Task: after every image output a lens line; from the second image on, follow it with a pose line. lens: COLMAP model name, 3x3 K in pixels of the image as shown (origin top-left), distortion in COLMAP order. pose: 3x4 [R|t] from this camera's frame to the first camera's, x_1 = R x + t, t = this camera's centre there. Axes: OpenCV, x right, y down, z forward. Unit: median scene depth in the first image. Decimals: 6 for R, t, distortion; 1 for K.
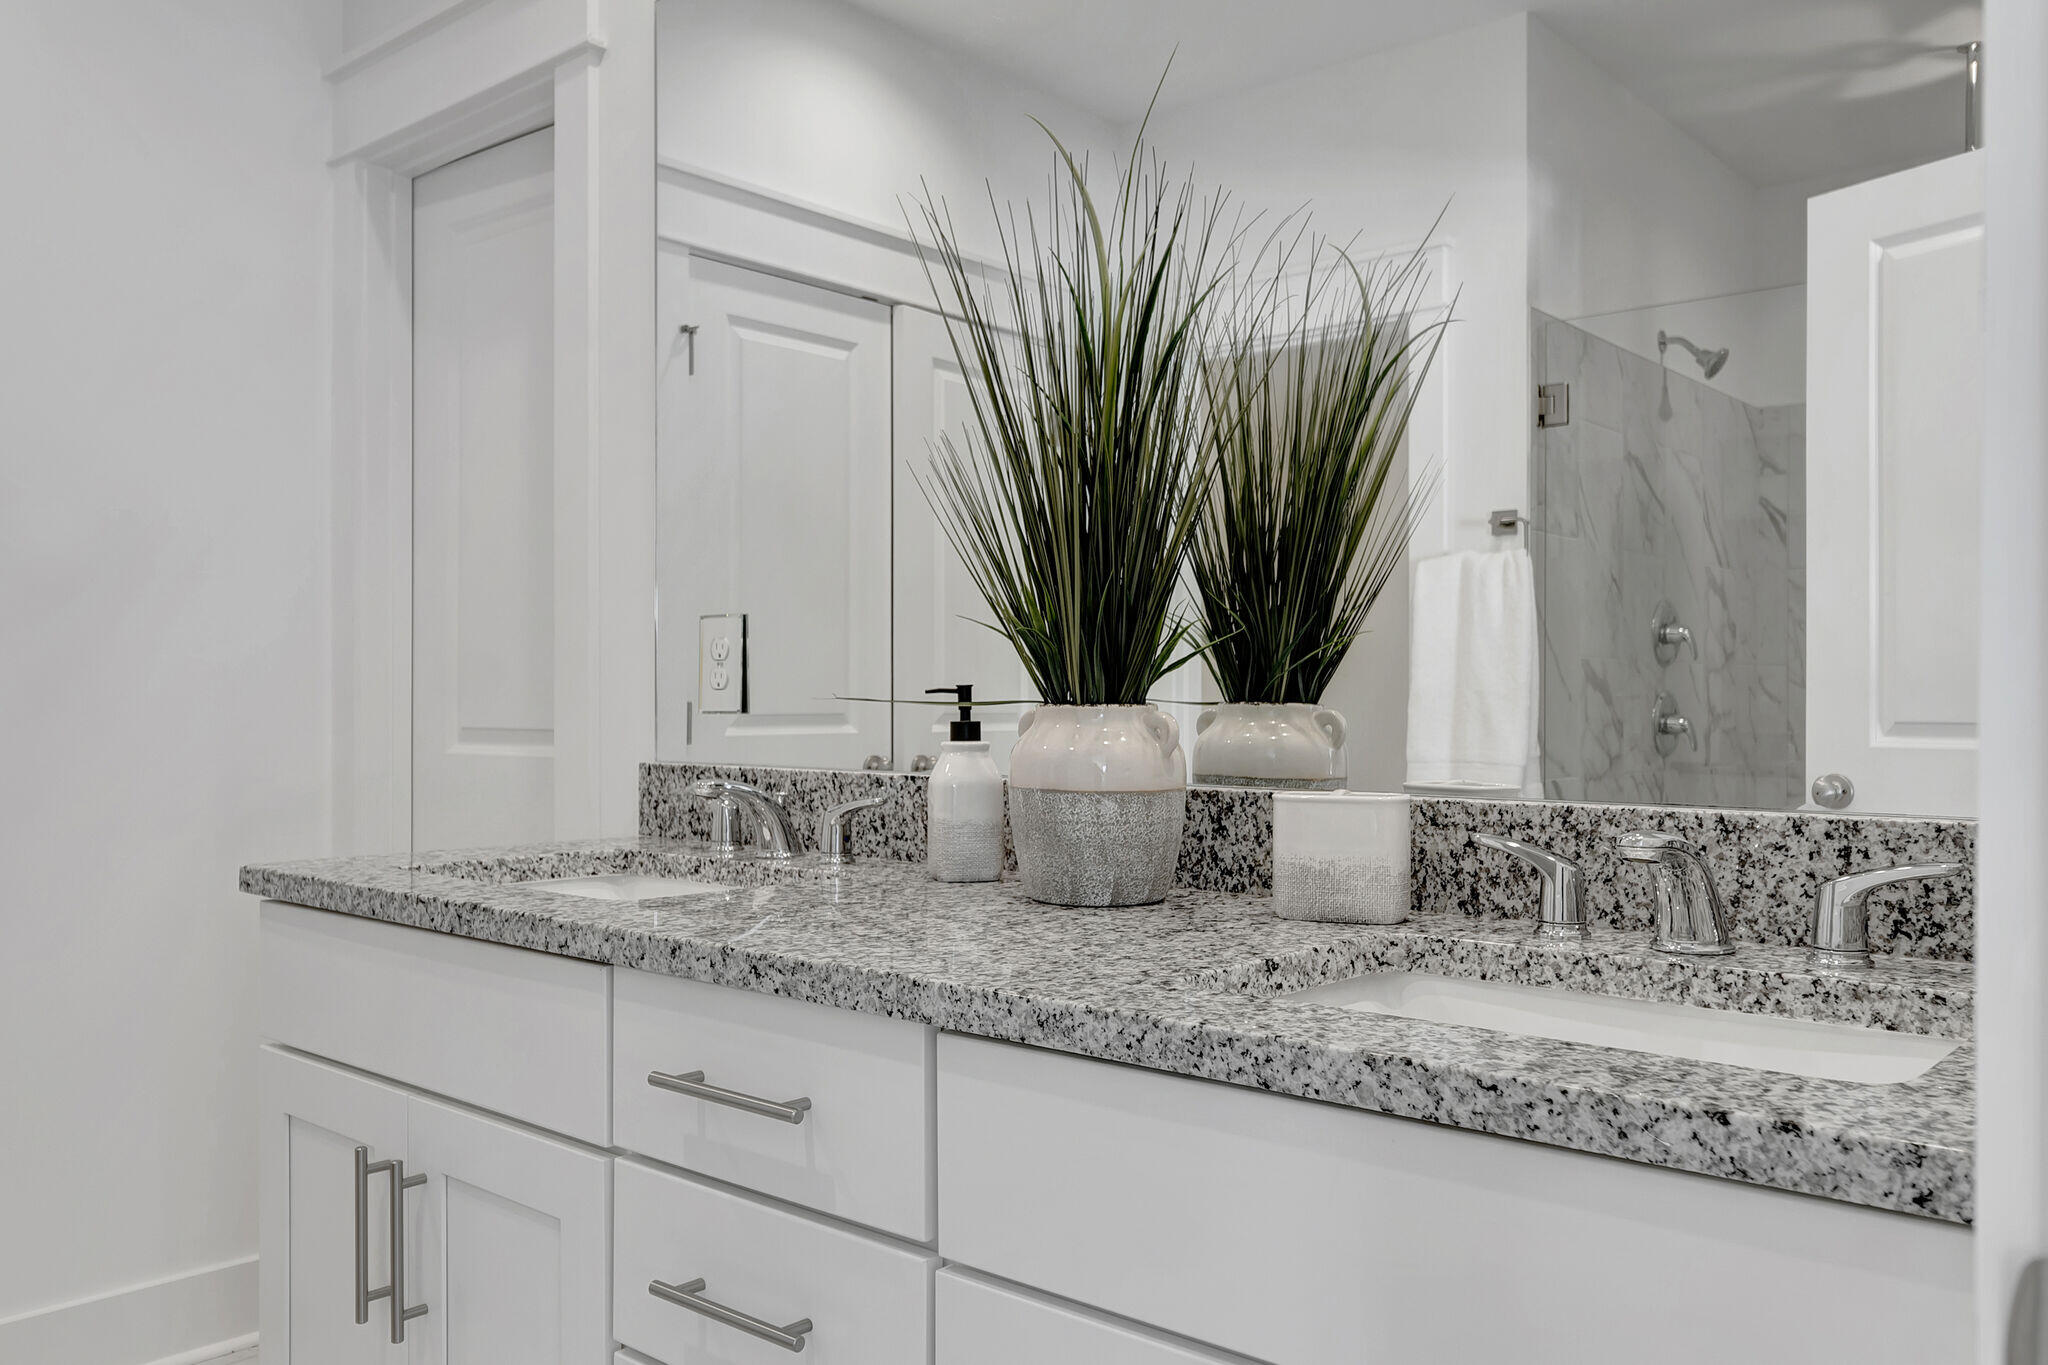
lens RADIAL K [[1583.1, 0, 1026.7], [0, 1583.1, 690.1], [0, 0, 1]] dist [-0.002906, 0.006259]
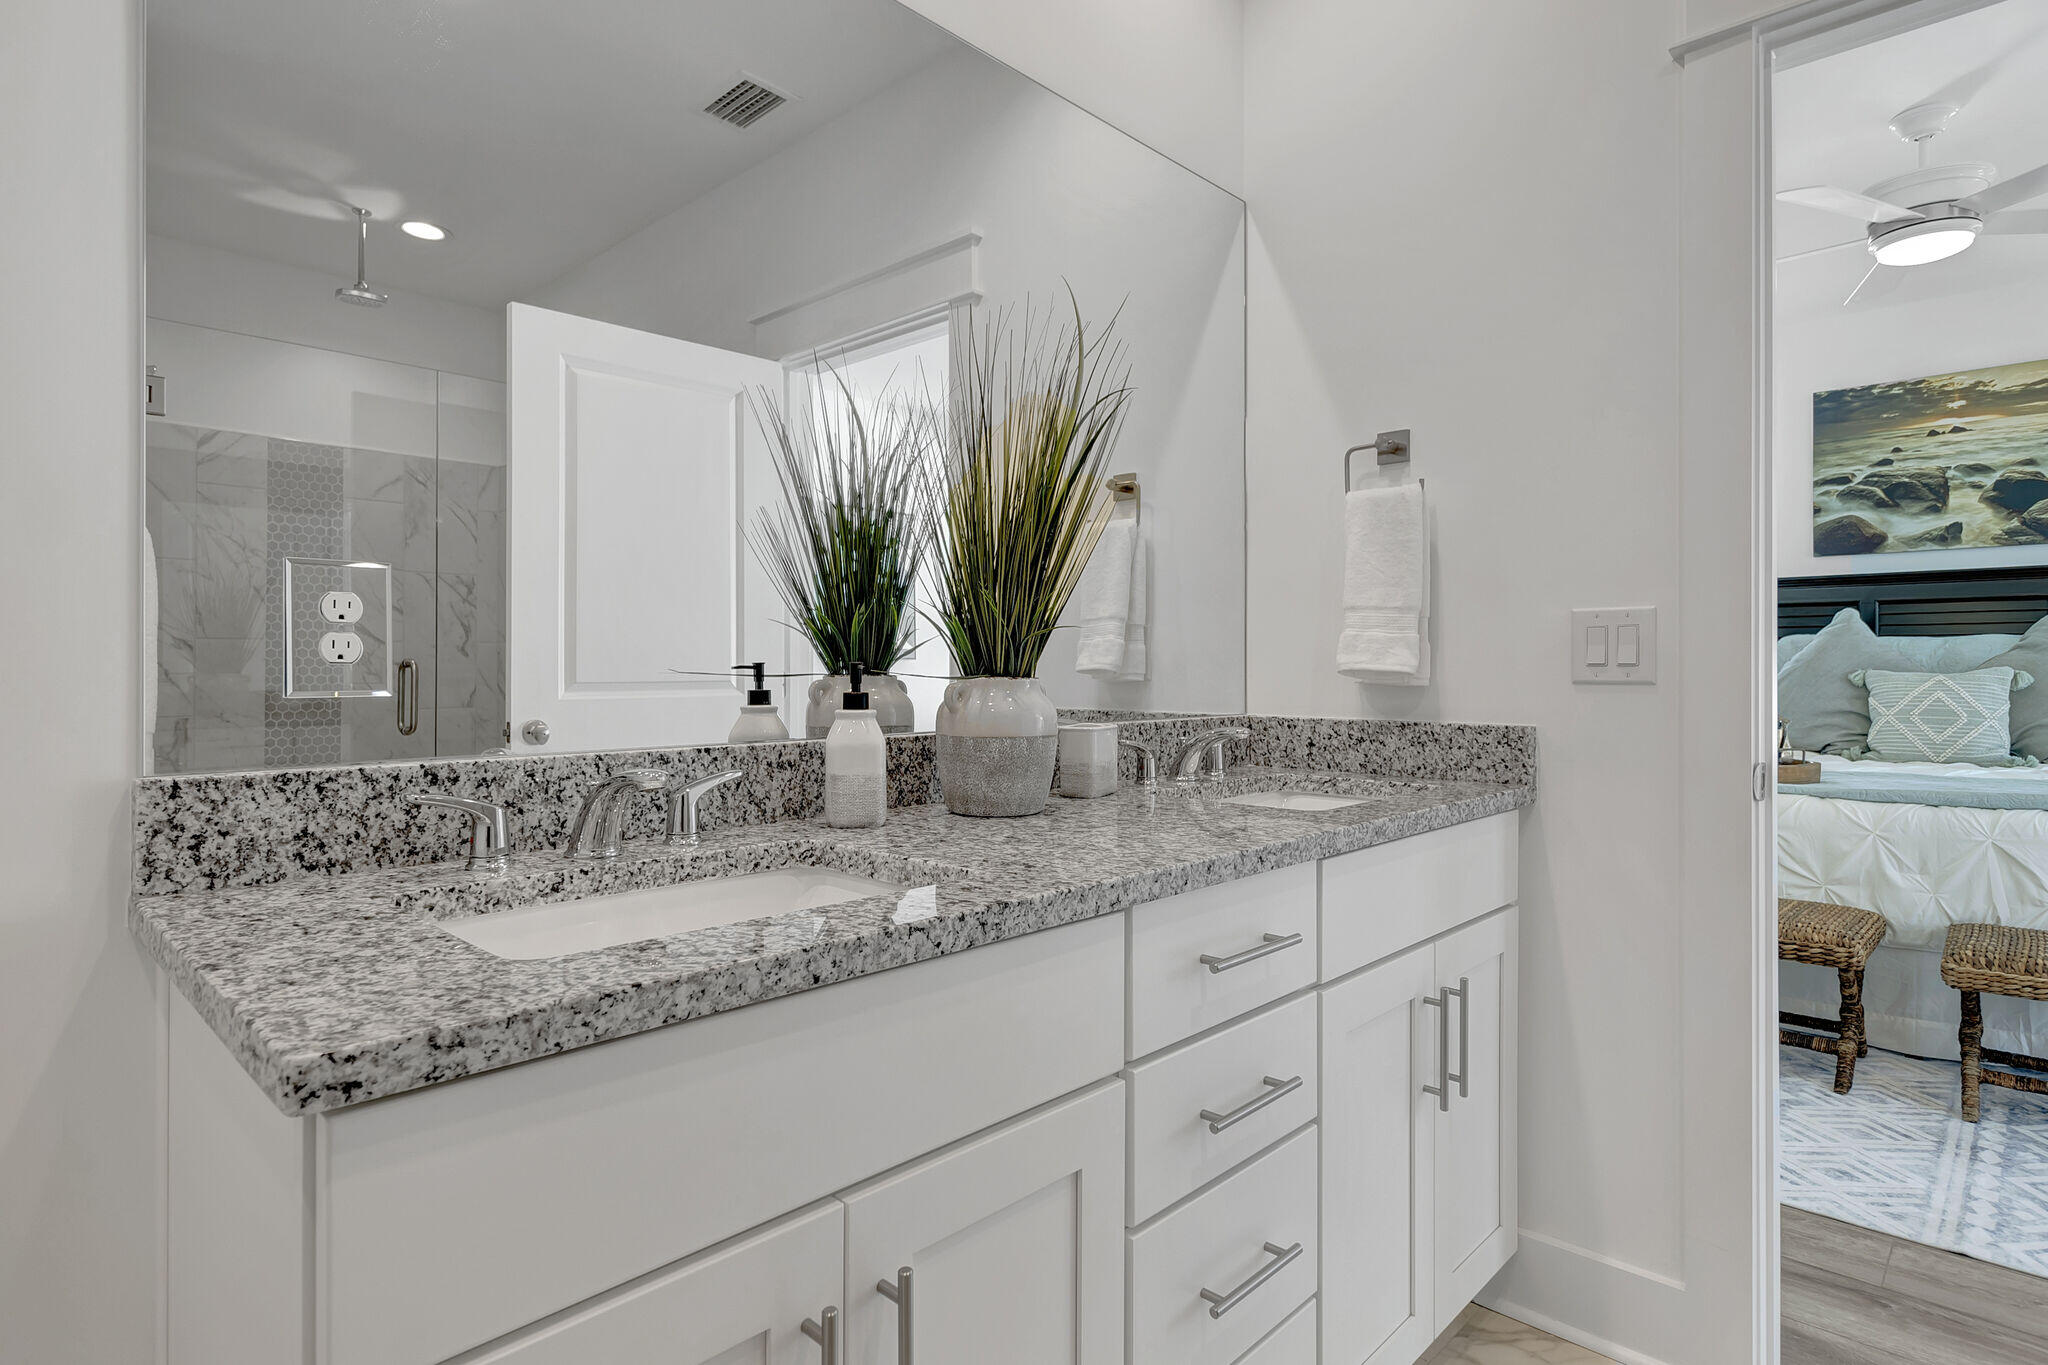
lens RADIAL K [[1070.2, 0, 1030.8], [0, 1070.2, 675.2], [0, 0, 1]] dist [-0.000435, -0.000759]
pose [[0.050233, -0.008581, 0.998701, -0.976699], [-0.006313, 0.999940, 0.008909, -0.001228], [-0.998718, -0.006752, 0.050176, 0.969390]]
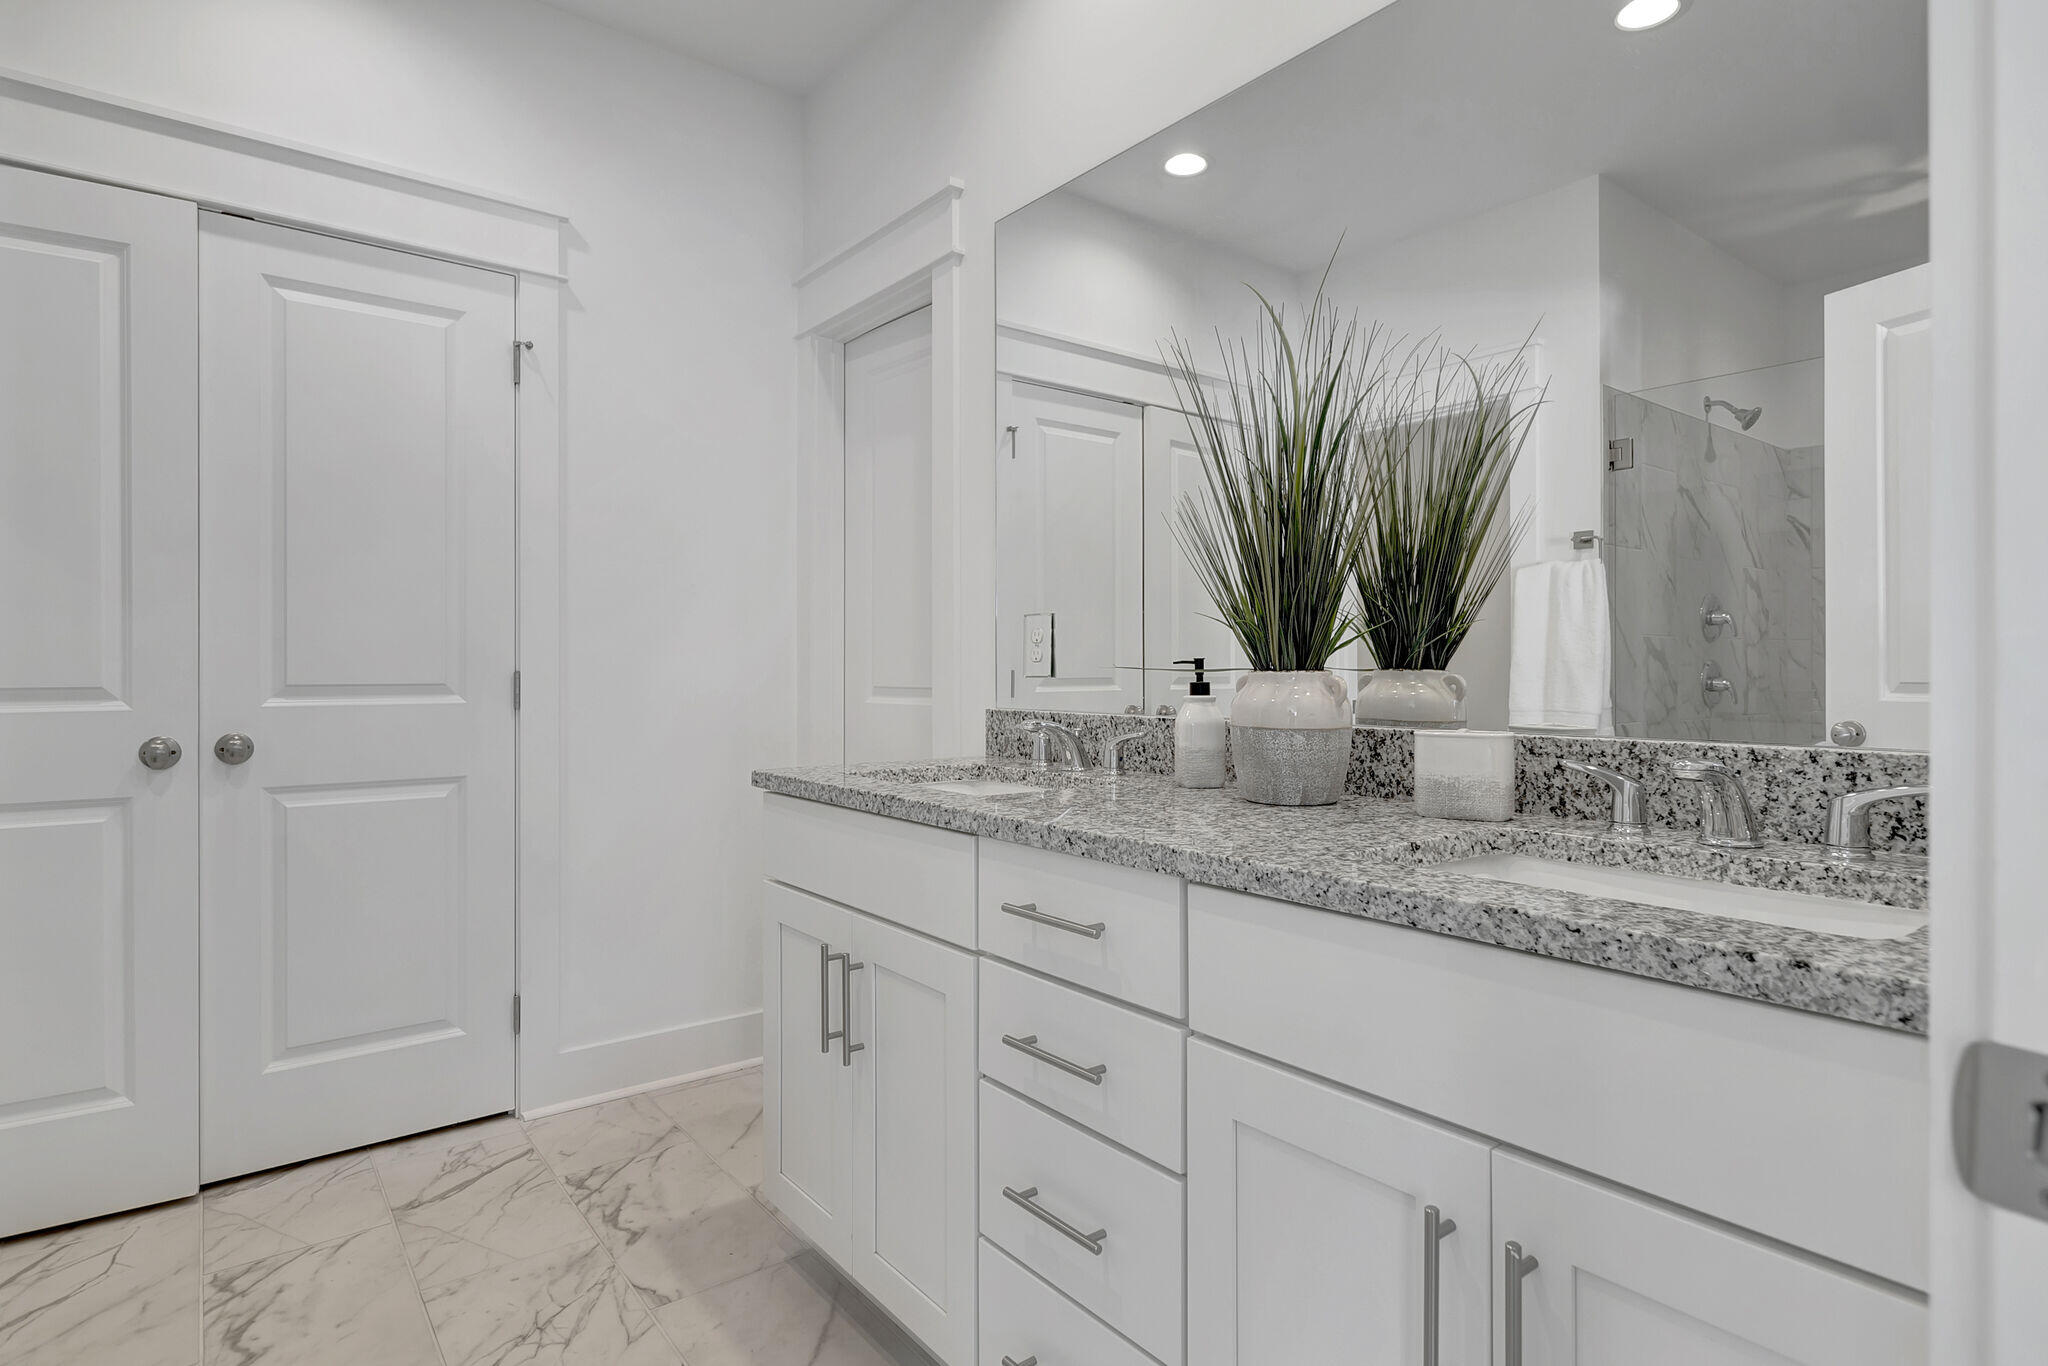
lens RADIAL K [[1064.0, 0, 1022.9], [0, 1064.0, 663.9], [0, 0, 1]] dist [-0.001725, -0.001103]
pose [[0.981585, -0.004253, -0.190979, -0.011857], [0.004604, 0.999988, 0.001396, -0.000070], [0.190970, -0.002250, 0.981593, -0.037593]]
